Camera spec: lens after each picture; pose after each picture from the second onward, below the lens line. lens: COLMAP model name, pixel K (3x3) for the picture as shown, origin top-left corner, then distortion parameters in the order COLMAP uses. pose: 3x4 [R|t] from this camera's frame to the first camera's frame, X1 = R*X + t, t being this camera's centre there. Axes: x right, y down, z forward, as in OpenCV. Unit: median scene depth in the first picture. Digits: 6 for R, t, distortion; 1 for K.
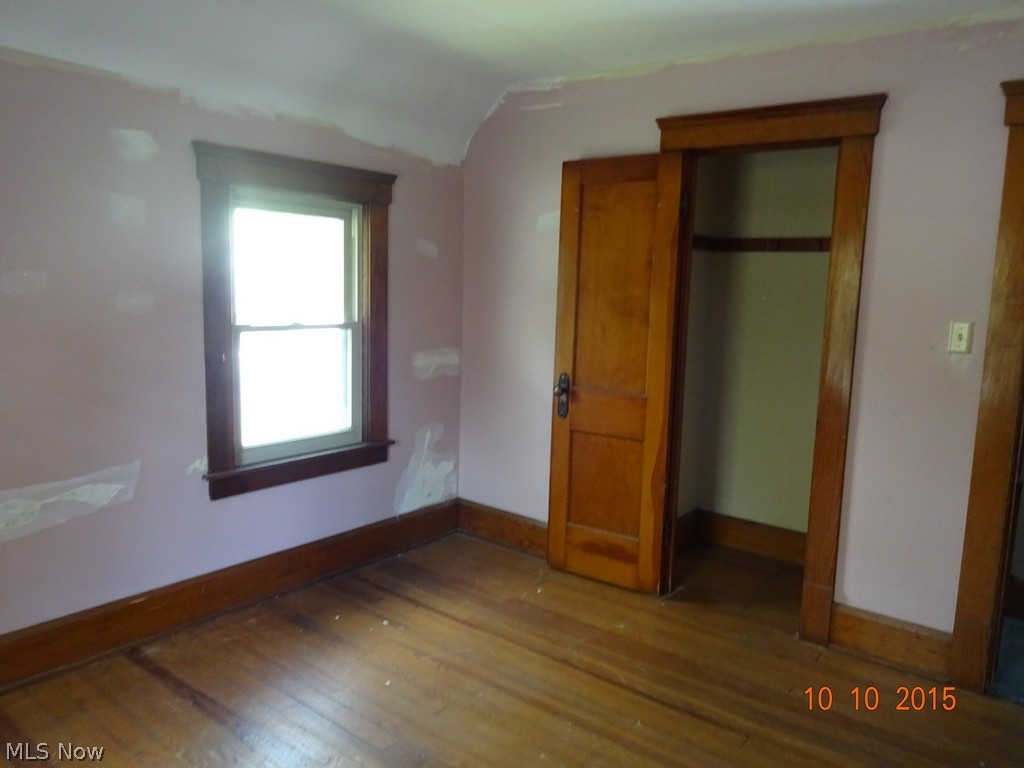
lens RADIAL K [[754.7, 0, 516.4], [0, 754.7, 386.2], [0, 0, 1]] dist [-0.013897, -0.002980]
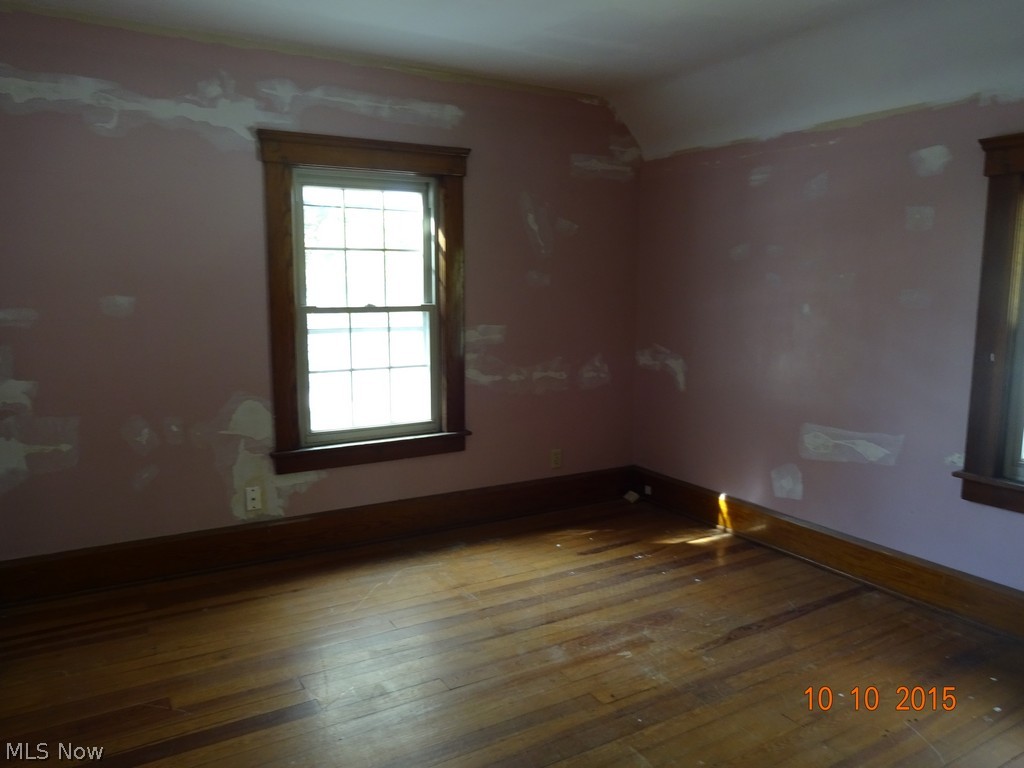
lens RADIAL K [[754.7, 0, 516.4], [0, 754.7, 386.2], [0, 0, 1]] dist [-0.013897, -0.002980]
pose [[-0.360222, 0.098514, -0.927650, 0.800731], [-0.137041, 0.978032, 0.157079, -0.076984], [0.922746, 0.183709, -0.338808, 0.856848]]
